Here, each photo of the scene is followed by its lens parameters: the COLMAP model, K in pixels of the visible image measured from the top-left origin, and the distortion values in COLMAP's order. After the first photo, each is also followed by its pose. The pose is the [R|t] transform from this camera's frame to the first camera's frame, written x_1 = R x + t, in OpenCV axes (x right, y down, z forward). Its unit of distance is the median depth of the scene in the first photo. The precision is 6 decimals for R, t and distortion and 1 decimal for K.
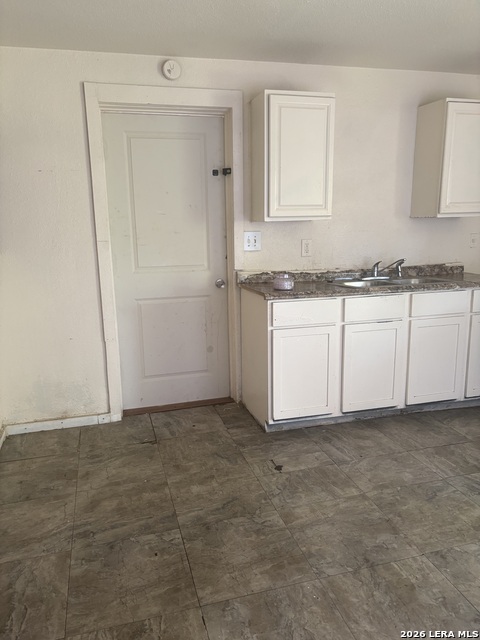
lens RADIAL K [[480.9, 0, 237.4], [0, 480.9, 323.8], [0, 0, 1]] dist [0.041921, -0.034626]
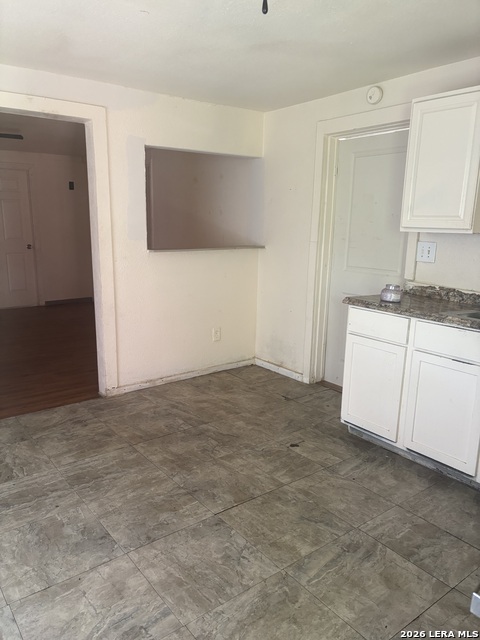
lens RADIAL K [[480.9, 0, 247.1], [0, 480.9, 342.4], [0, 0, 1]] dist [0.041921, -0.034626]
pose [[0.382976, 0.248211, -0.889787, 0.894366], [-0.218410, 0.960245, 0.173859, -0.100384], [0.897567, 0.127754, 0.421963, 0.341126]]
